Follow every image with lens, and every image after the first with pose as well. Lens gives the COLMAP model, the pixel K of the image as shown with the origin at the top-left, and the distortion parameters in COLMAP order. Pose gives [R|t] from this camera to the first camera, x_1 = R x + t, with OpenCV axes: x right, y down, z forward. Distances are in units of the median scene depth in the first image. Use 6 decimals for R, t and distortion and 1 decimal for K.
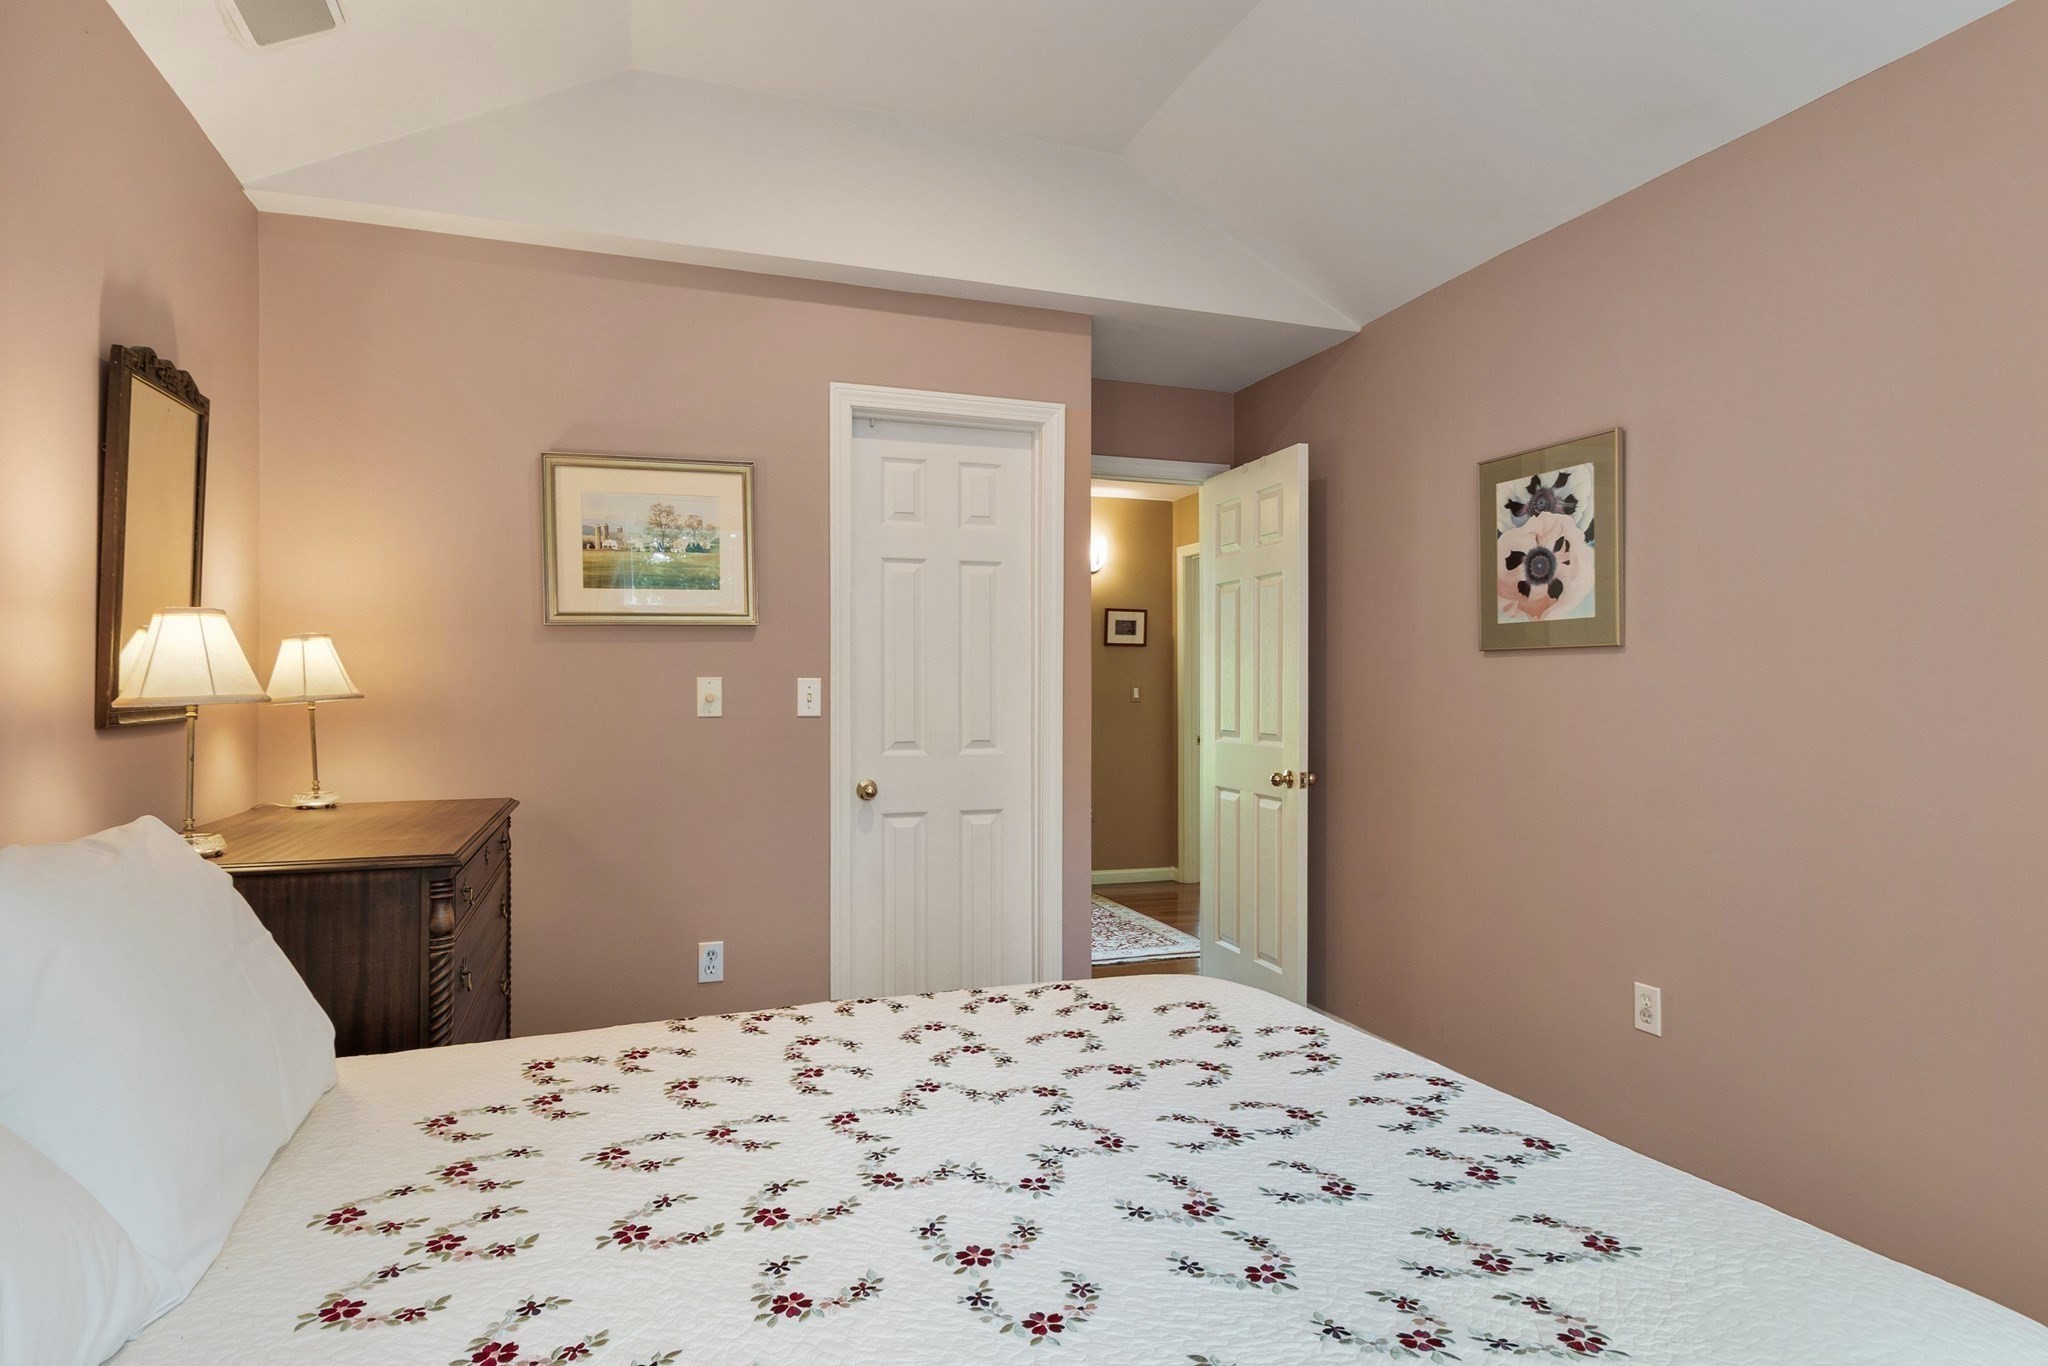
lens RADIAL K [[1049.1, 0, 1018.3], [0, 1049.1, 685.8], [0, 0, 1]] dist [0.004969, -0.002763]
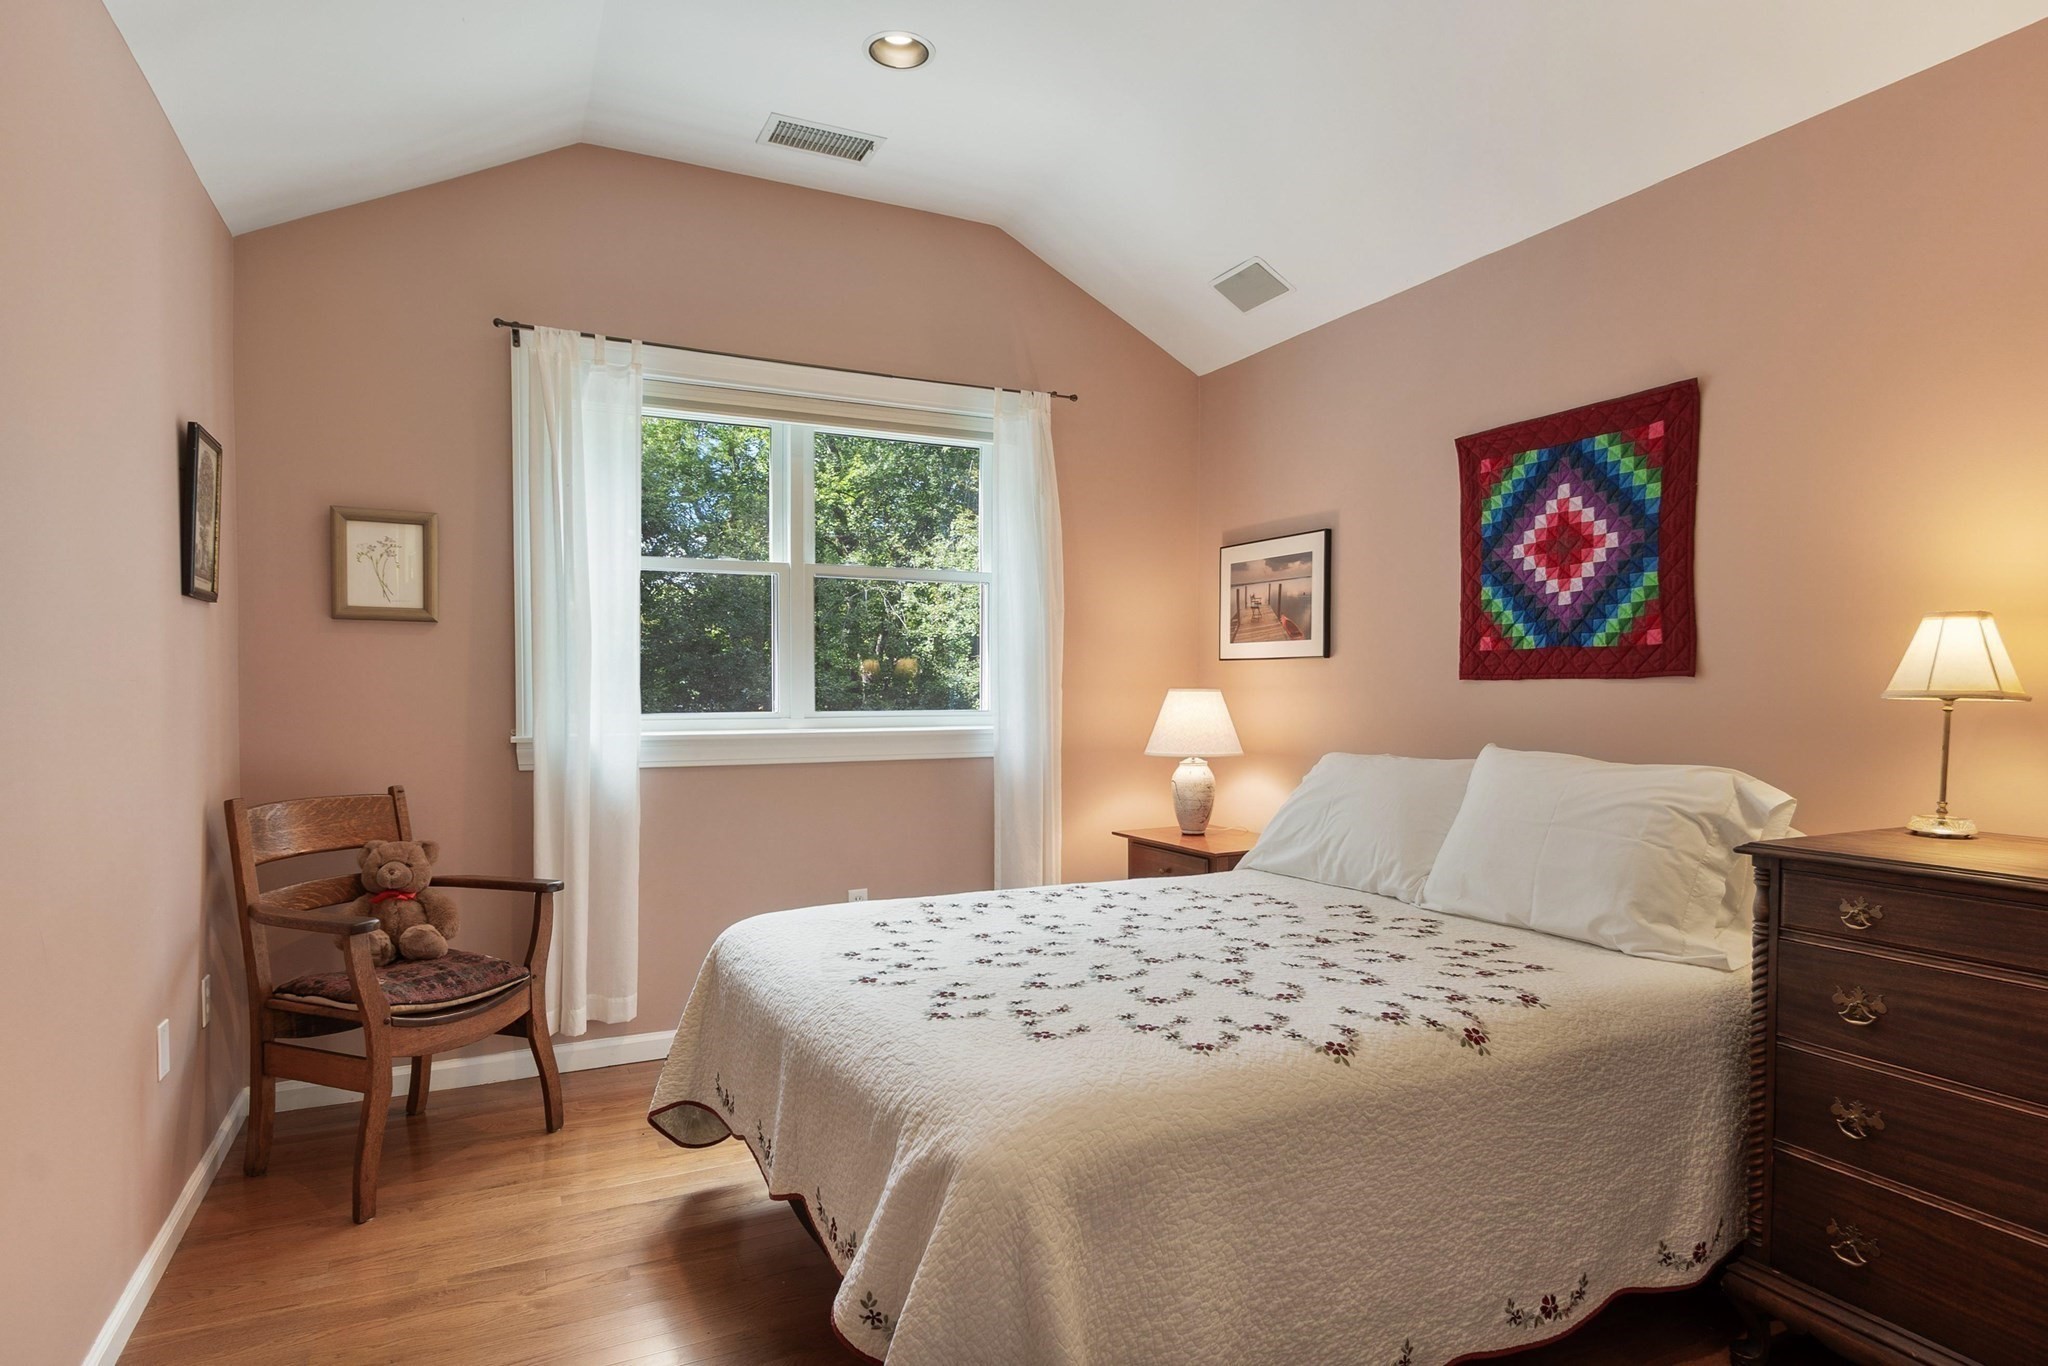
lens RADIAL K [[1049.1, 0, 1014.6], [0, 1049.1, 694.7], [0, 0, 1]] dist [0.004969, -0.002763]
pose [[-0.994180, 0.000824, -0.107732, 0.336384], [0.000779, 1.000000, 0.000456, 0.014423], [0.107732, 0.000369, -0.994180, 2.187475]]
